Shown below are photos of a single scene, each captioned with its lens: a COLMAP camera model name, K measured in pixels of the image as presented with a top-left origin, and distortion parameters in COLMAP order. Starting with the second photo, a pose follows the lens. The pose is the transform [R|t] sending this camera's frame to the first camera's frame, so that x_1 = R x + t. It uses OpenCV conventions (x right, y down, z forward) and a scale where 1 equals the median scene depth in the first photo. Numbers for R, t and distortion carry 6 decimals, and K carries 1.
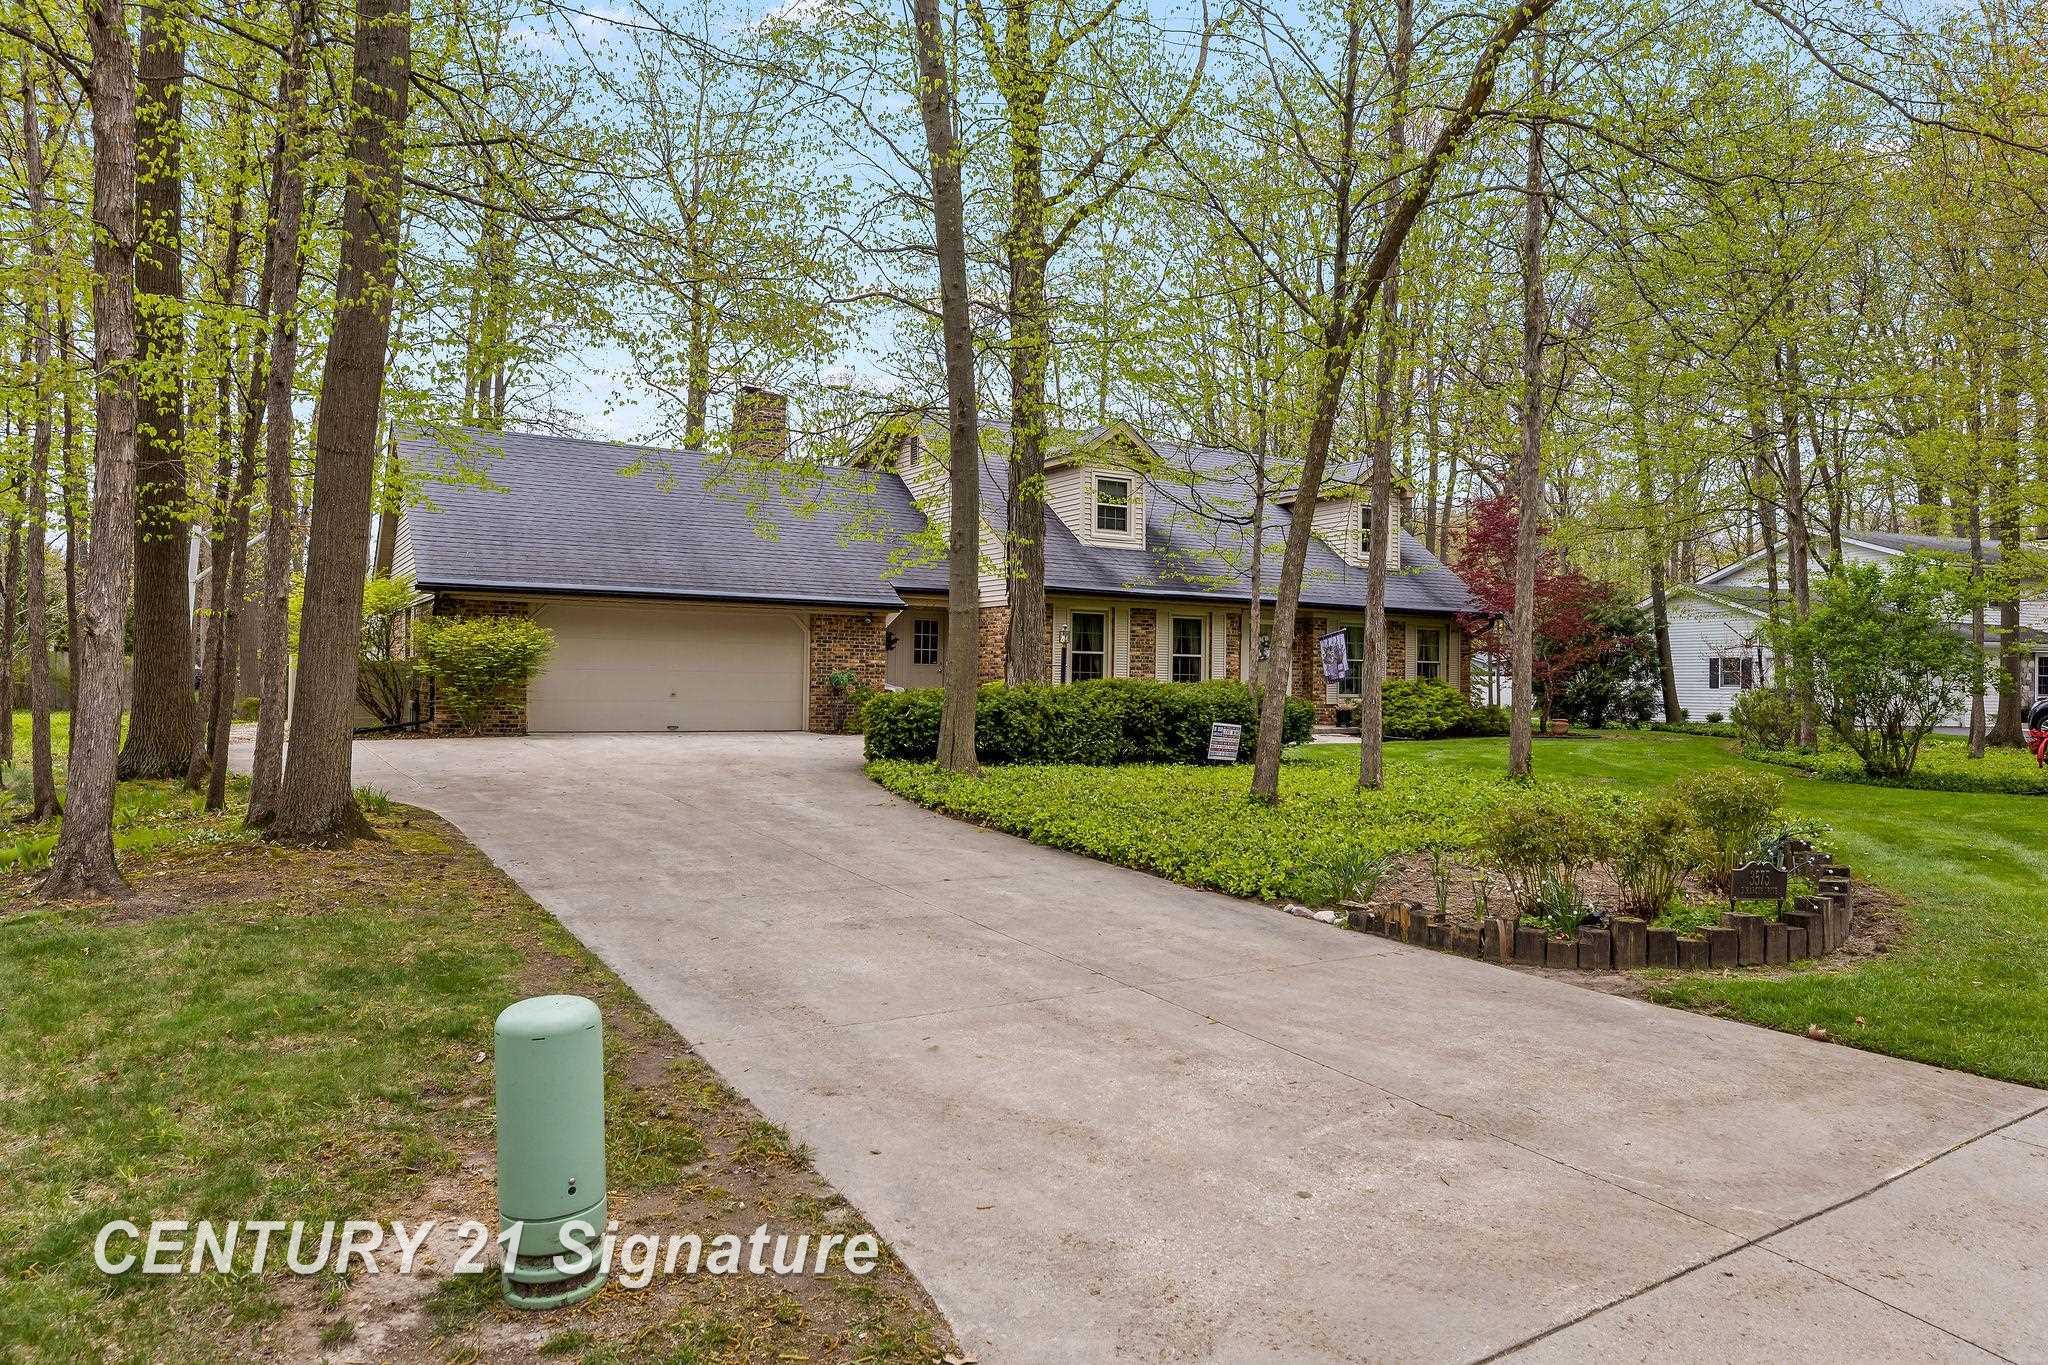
lens RADIAL K [[1299.5, 0, 1025.8], [0, 1299.5, 666.0], [0, 0, 1]] dist [-0.005271, 0.003721]
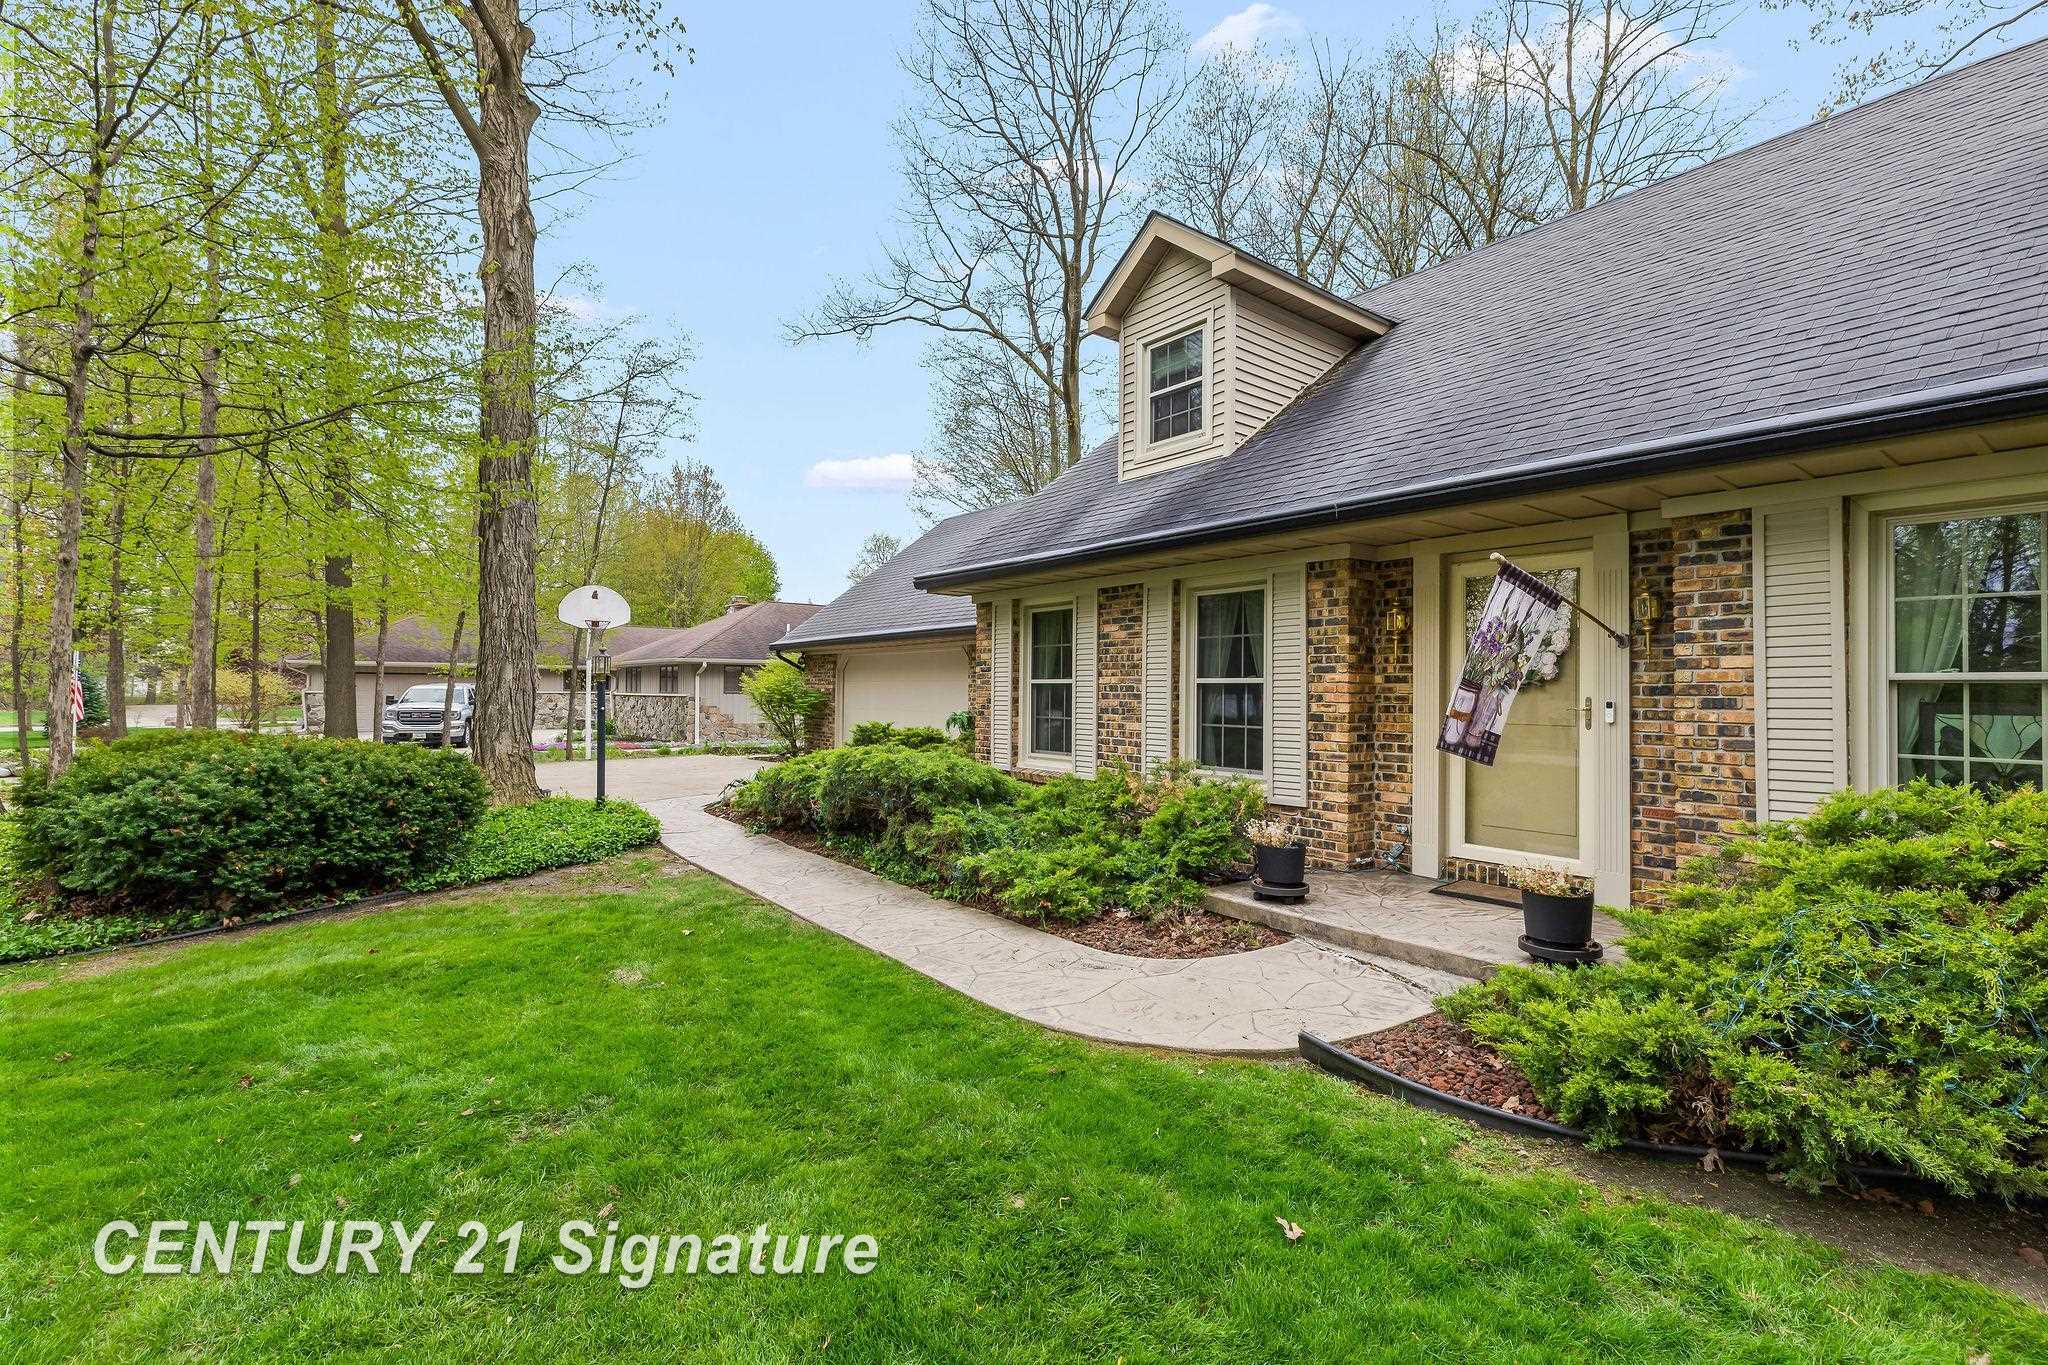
lens RADIAL K [[922.7, 0, 1033.0], [0, 922.7, 670.8], [0, 0, 1]] dist [0.002342, 0.000292]
pose [[0.126273, -0.036830, -0.991312, 0.600368], [0.006128, 0.999320, -0.036347, -0.001240], [0.991977, -0.001485, 0.126413, 1.319017]]
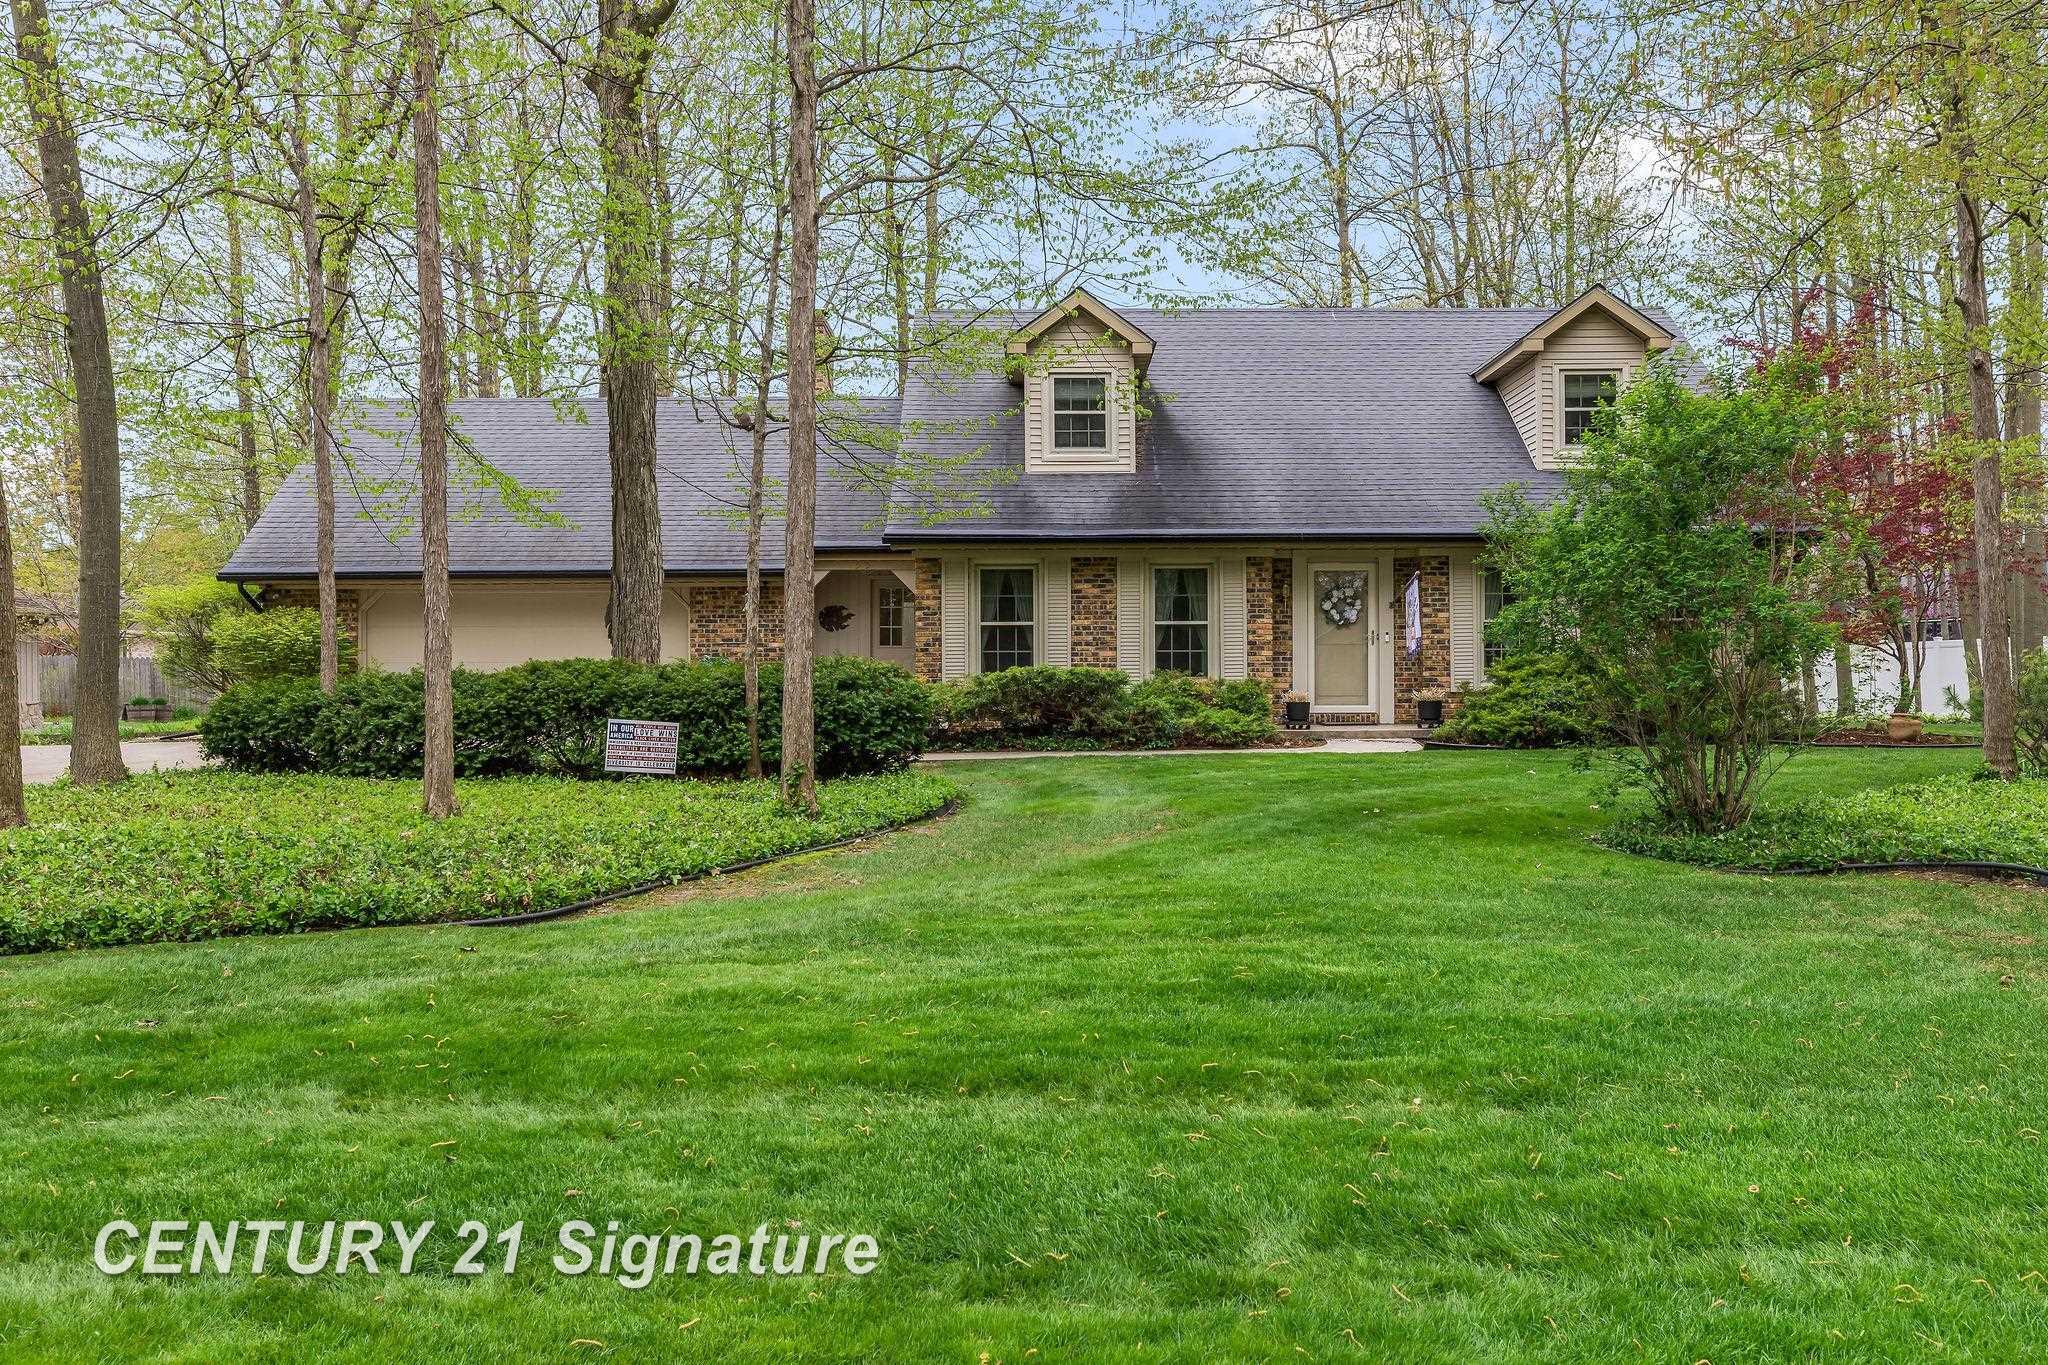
lens RADIAL K [[1699.8, 0, 1023.2], [0, 1699.8, 668.3], [0, 0, 1]] dist [-0.009099, 0.014440]
pose [[0.851873, -0.019731, -0.523377, 0.757845], [0.024357, 0.999701, 0.001956, 0.017480], [0.523182, -0.014415, 0.852099, 0.295818]]
